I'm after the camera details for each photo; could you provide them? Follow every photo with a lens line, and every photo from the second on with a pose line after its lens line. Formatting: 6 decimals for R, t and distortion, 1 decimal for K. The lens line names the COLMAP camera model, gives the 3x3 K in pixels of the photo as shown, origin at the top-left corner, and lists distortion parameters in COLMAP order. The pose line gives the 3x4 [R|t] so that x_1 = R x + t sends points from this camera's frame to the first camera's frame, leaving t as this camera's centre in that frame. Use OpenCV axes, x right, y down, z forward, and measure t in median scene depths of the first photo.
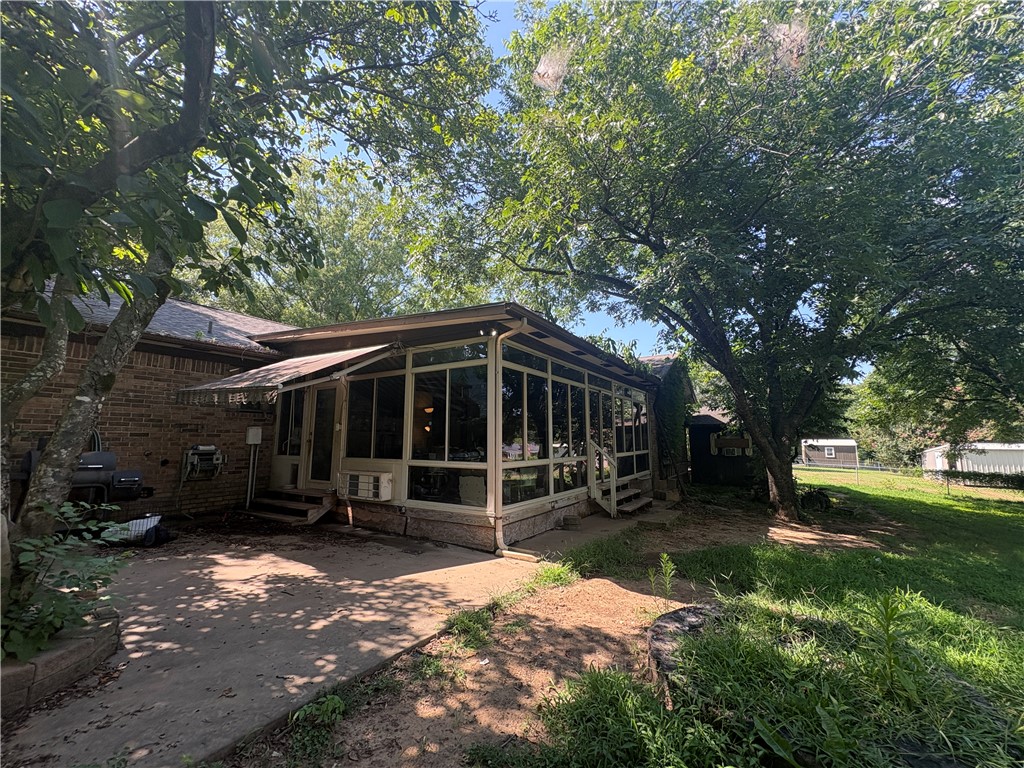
lens RADIAL K [[405.3, 0, 513.9], [0, 405.3, 383.5], [0, 0, 1]] dist [-0.002146, -0.000494]
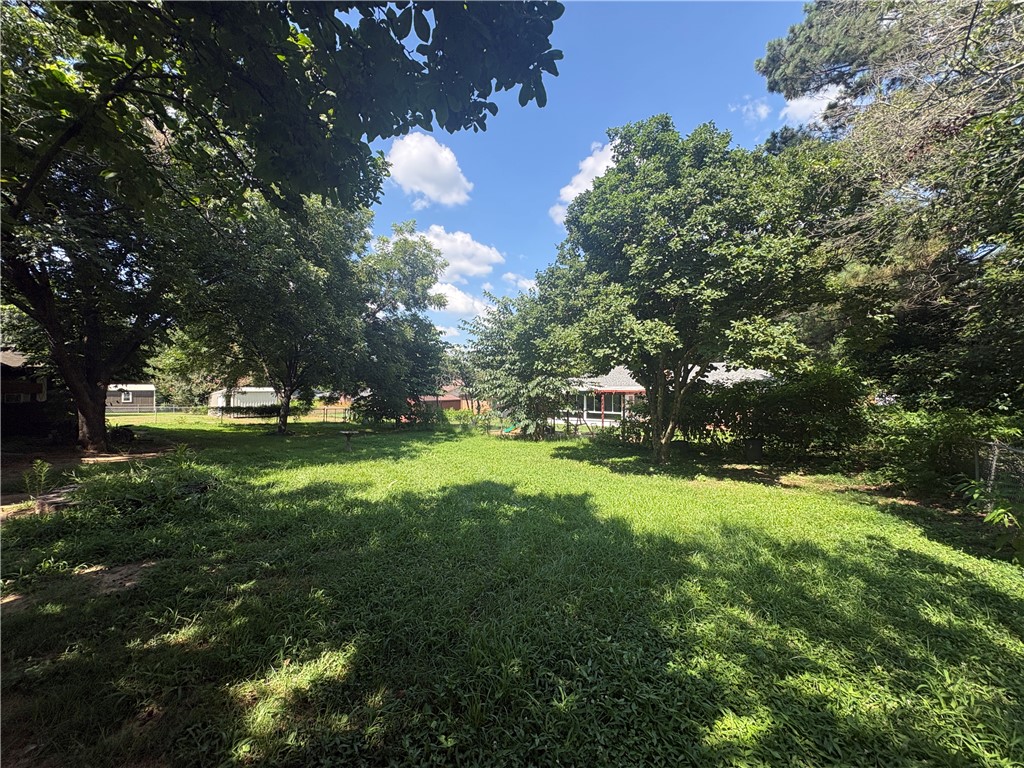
lens RADIAL K [[405.3, 0, 513.4], [0, 405.3, 385.7], [0, 0, 1]] dist [-0.002146, -0.000494]
pose [[0.144946, -0.001849, 0.989438, -0.172493], [-0.136838, 0.990351, 0.021897, -0.025378], [-0.979932, -0.138567, 0.143294, -0.181863]]
